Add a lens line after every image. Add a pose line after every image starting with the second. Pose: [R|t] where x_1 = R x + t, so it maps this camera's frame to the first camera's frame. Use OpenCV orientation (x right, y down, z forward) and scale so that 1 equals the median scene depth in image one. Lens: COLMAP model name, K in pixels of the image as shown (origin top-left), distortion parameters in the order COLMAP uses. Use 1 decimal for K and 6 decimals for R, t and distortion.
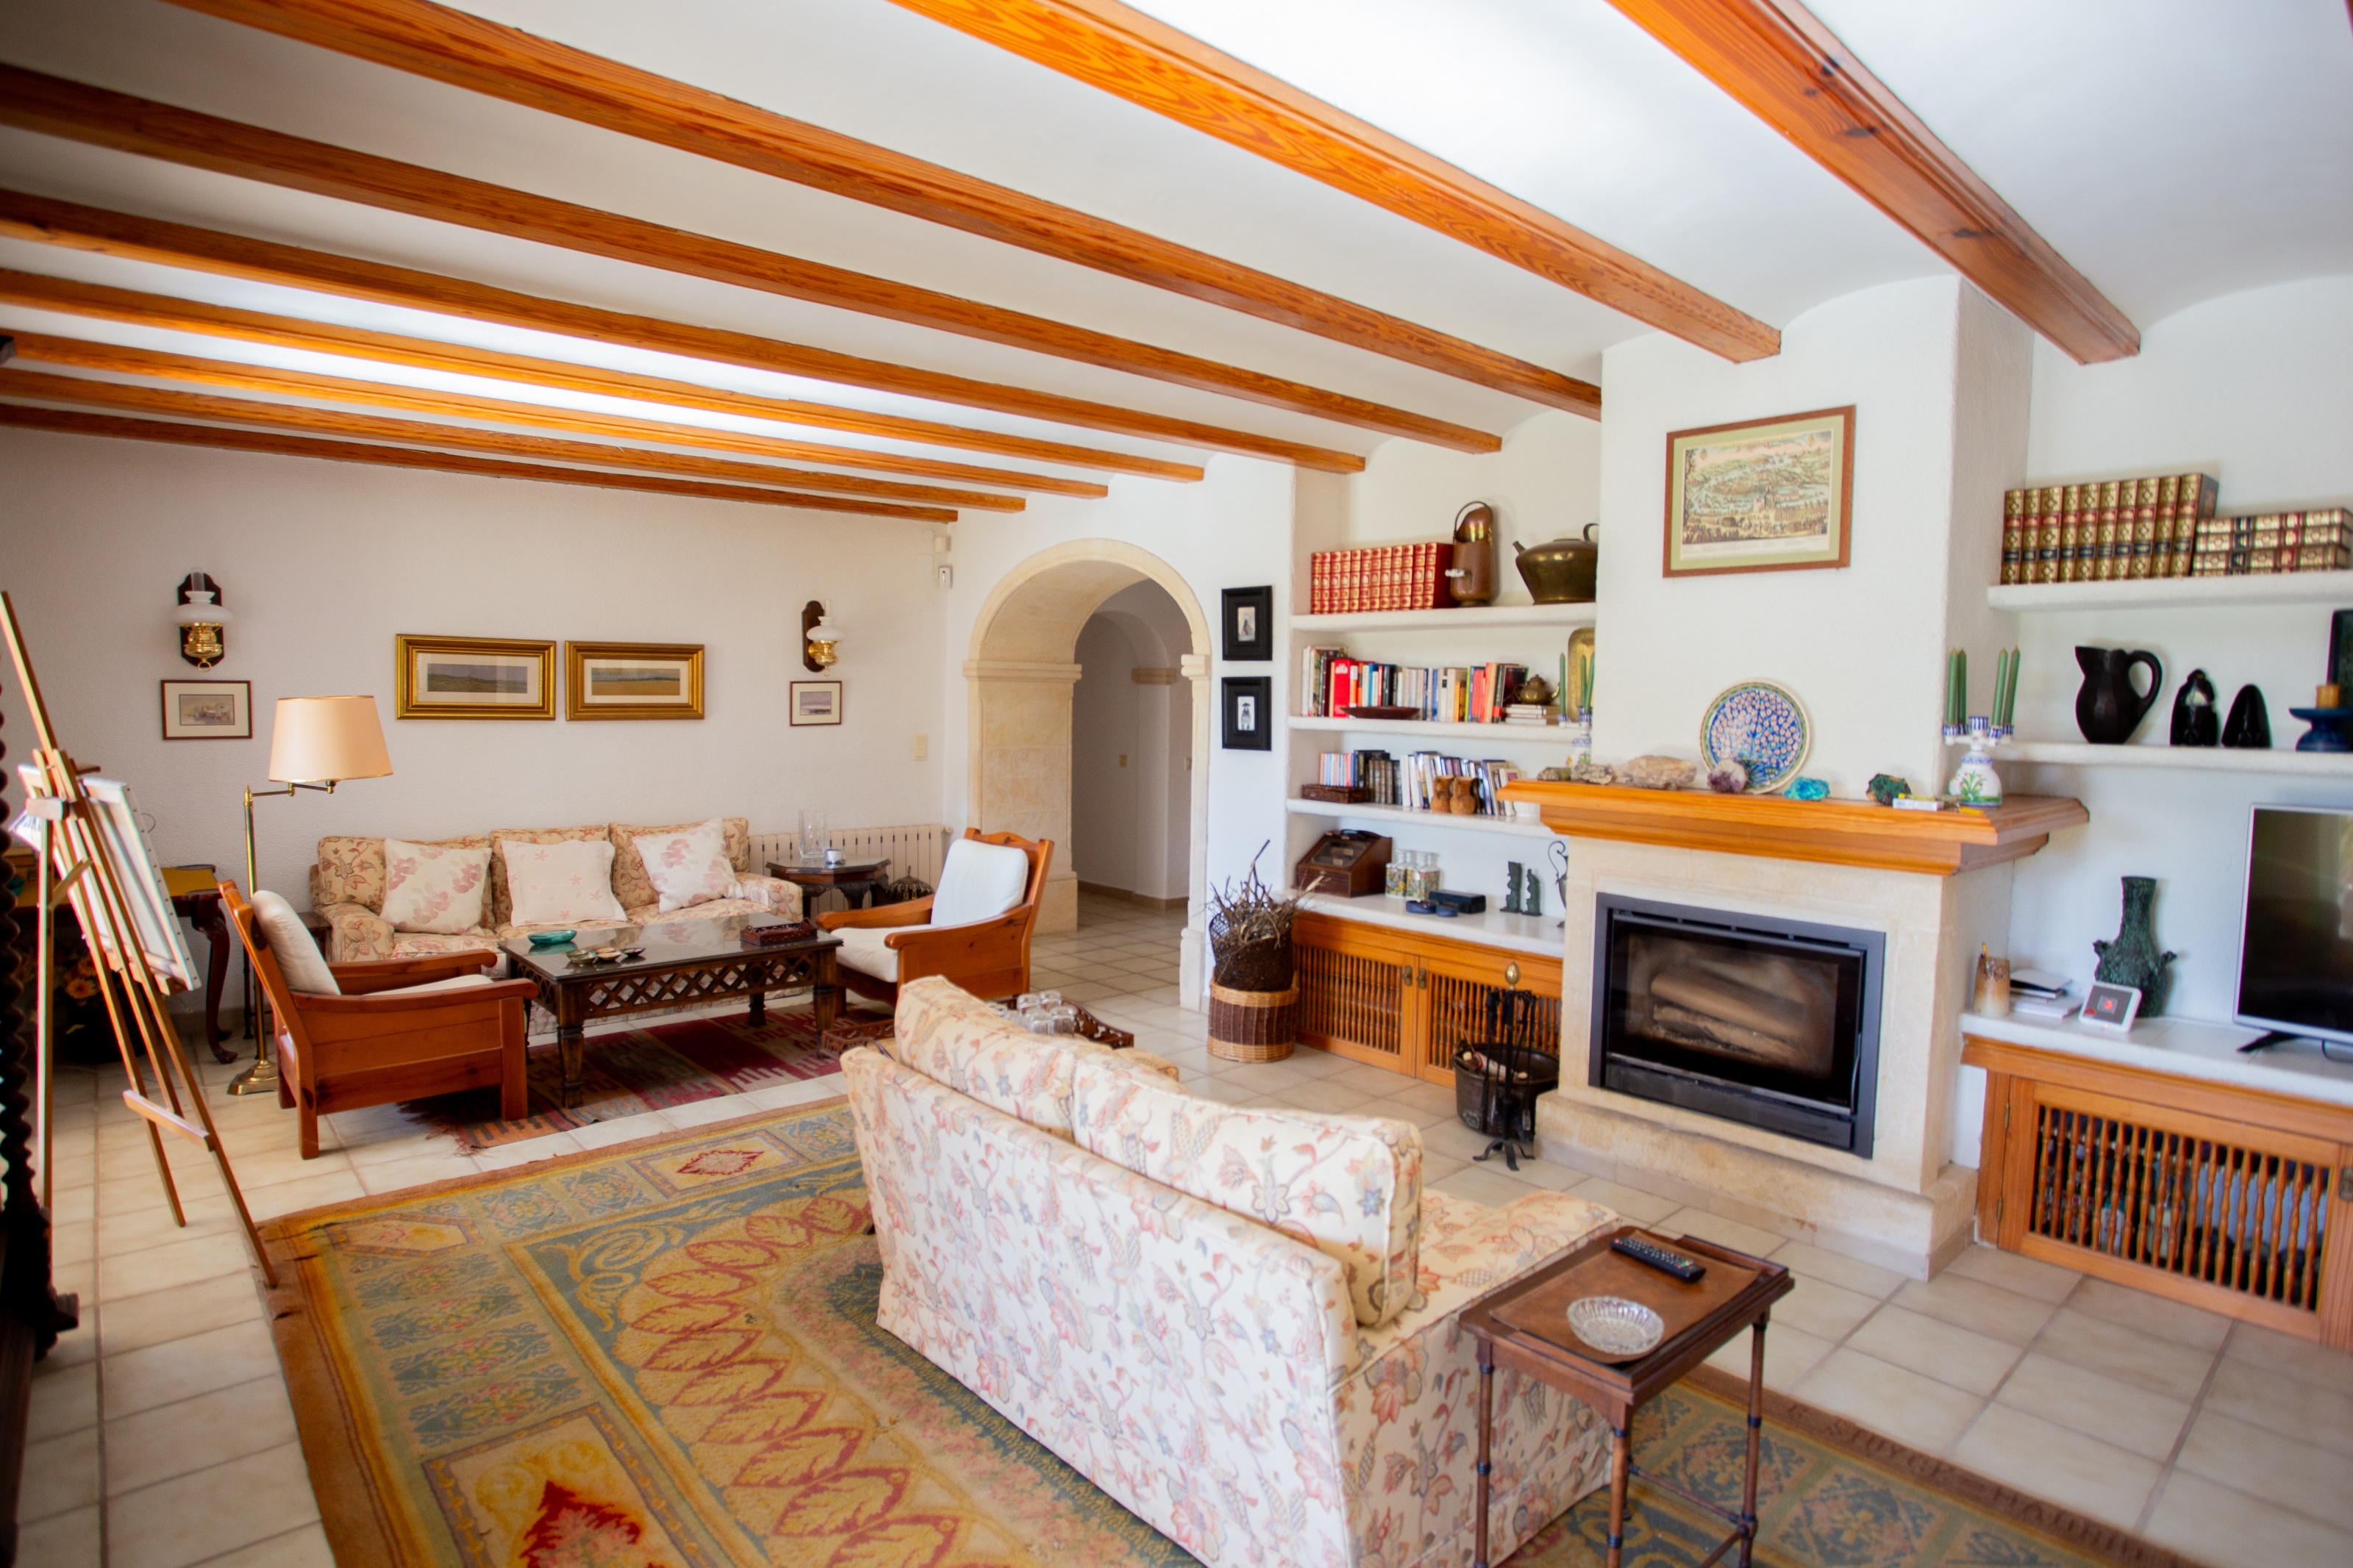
lens RADIAL K [[1211.3, 0, 1165.8], [0, 1211.3, 784.9], [0, 0, 1]] dist [-0.063688, 0.031624]
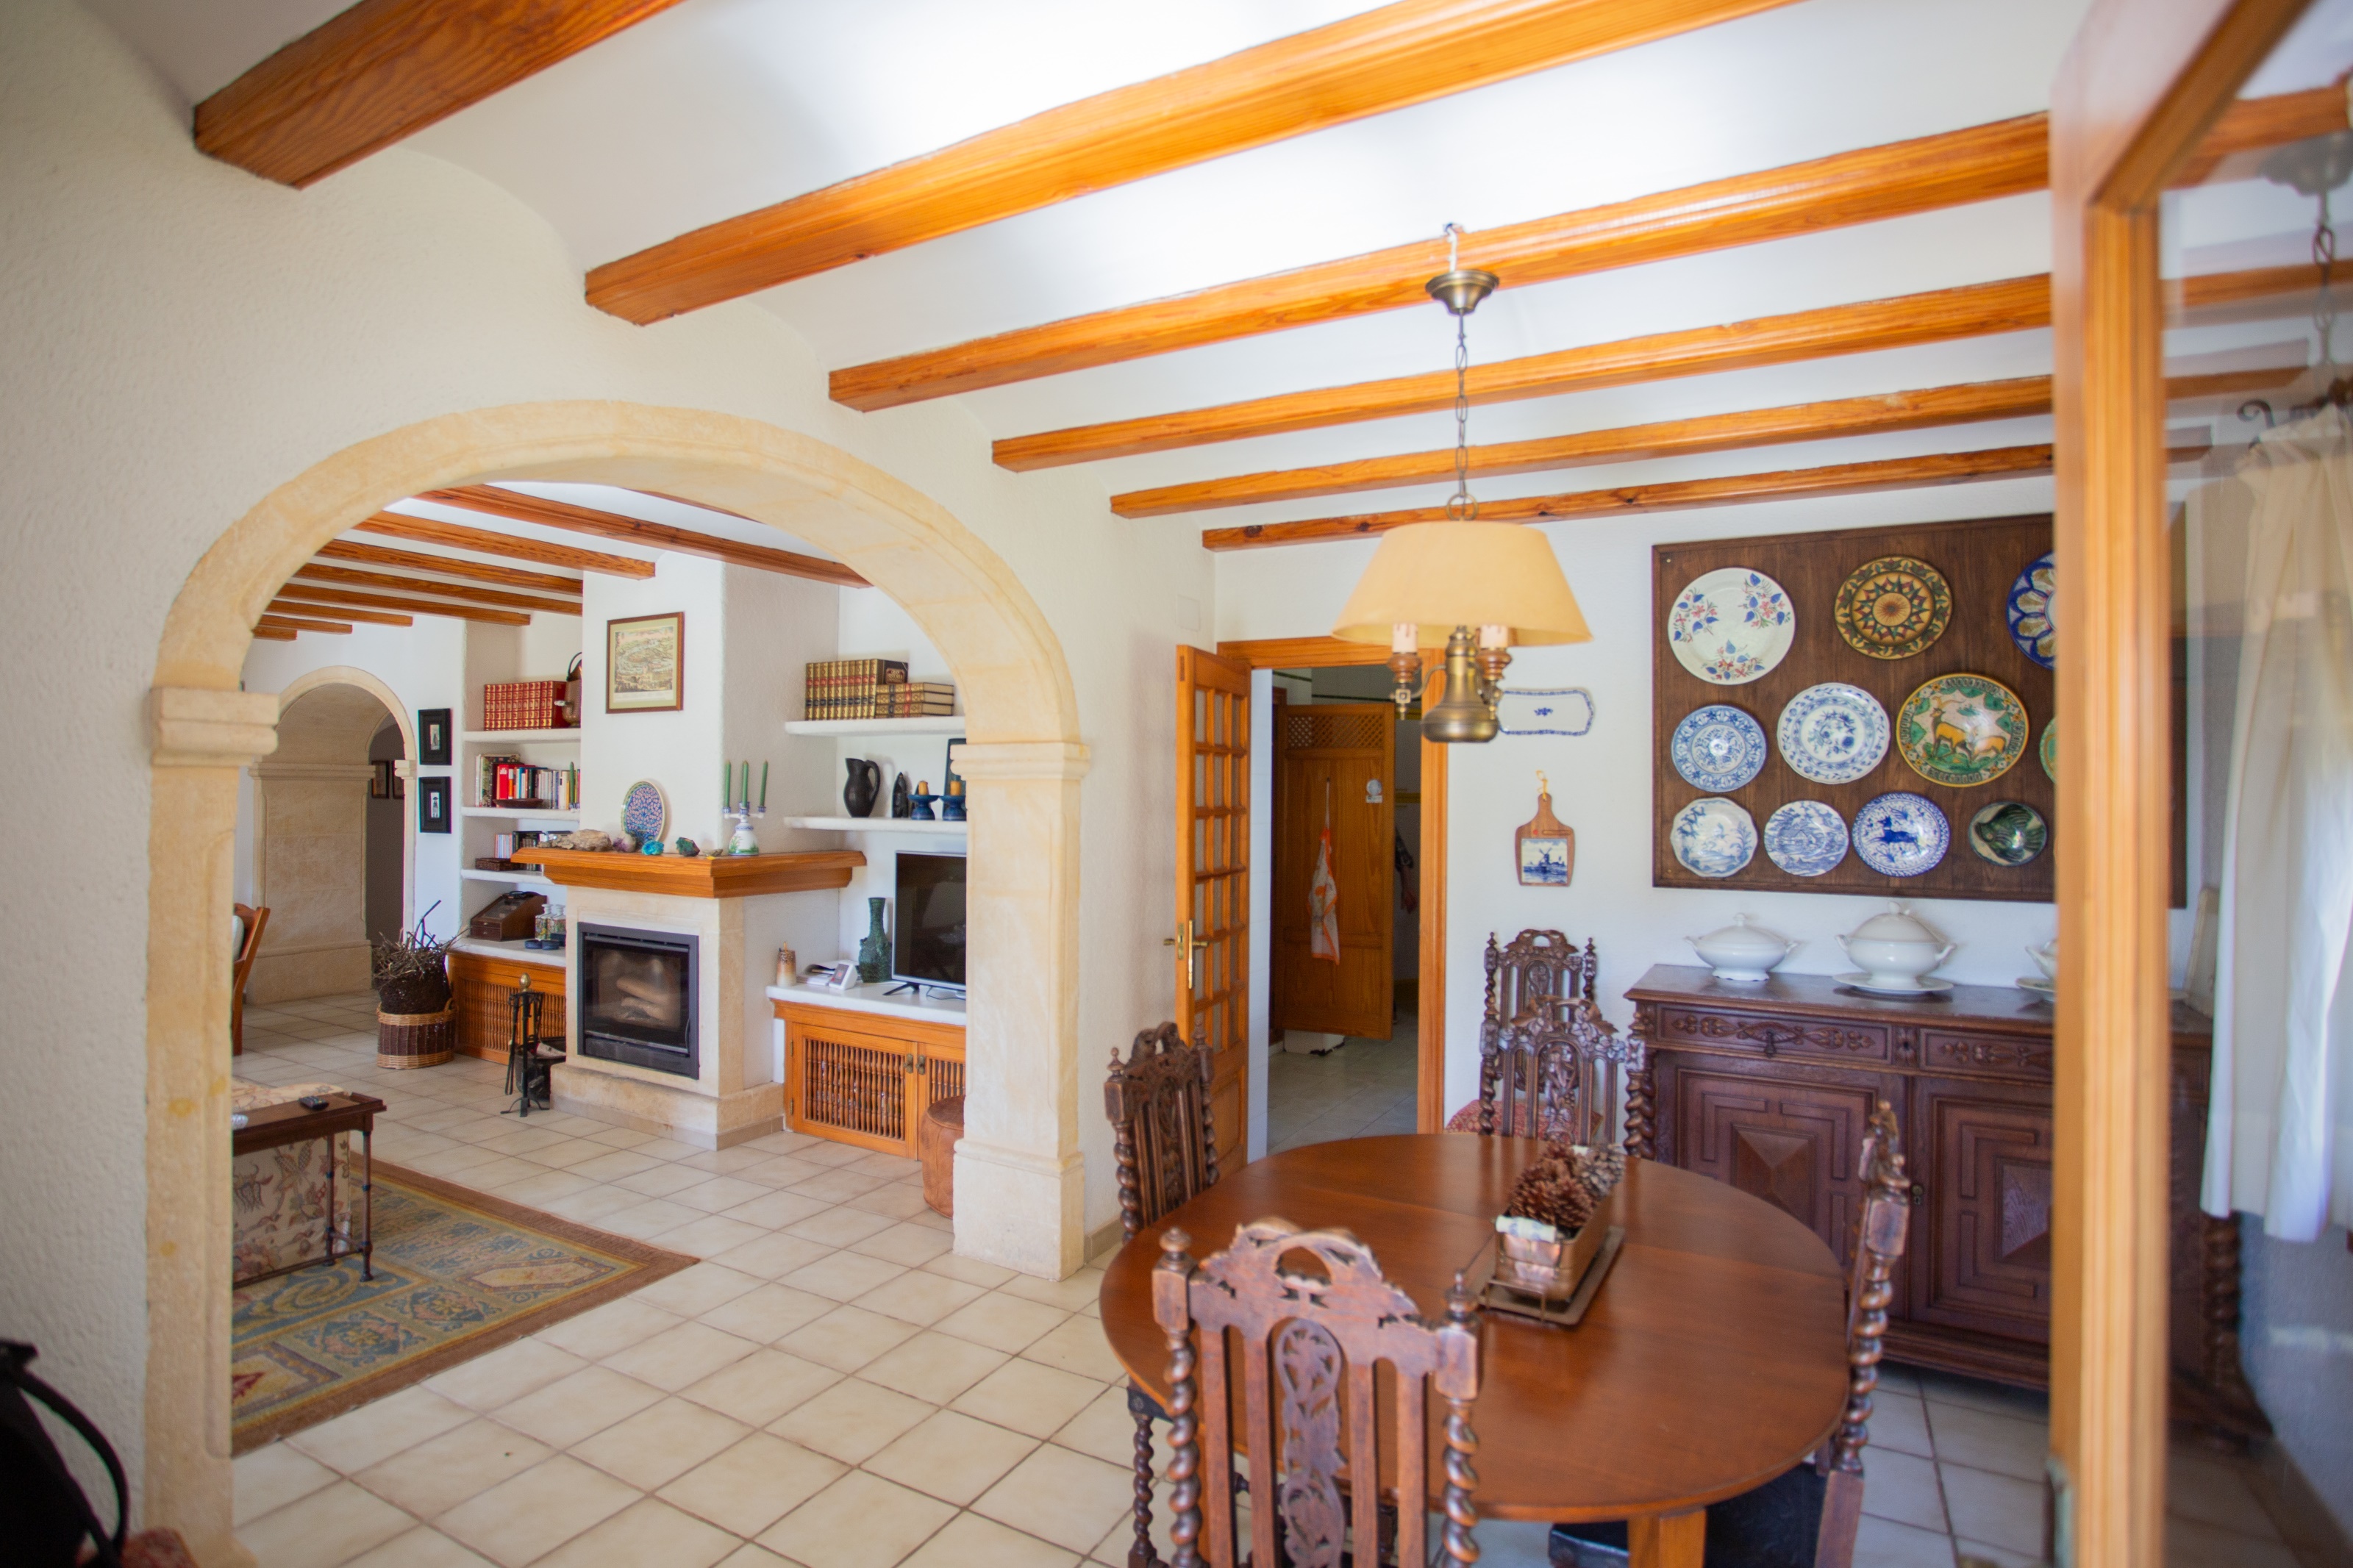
lens RADIAL K [[1146.5, 0, 1122.4], [0, 1146.5, 782.4], [0, 0, 1]] dist [-0.057787, 0.030910]
pose [[0.951571, -0.002268, 0.307420, 0.442356], [0.026840, 0.996767, -0.075727, 0.032362], [-0.306254, 0.080310, 0.948556, -0.429535]]
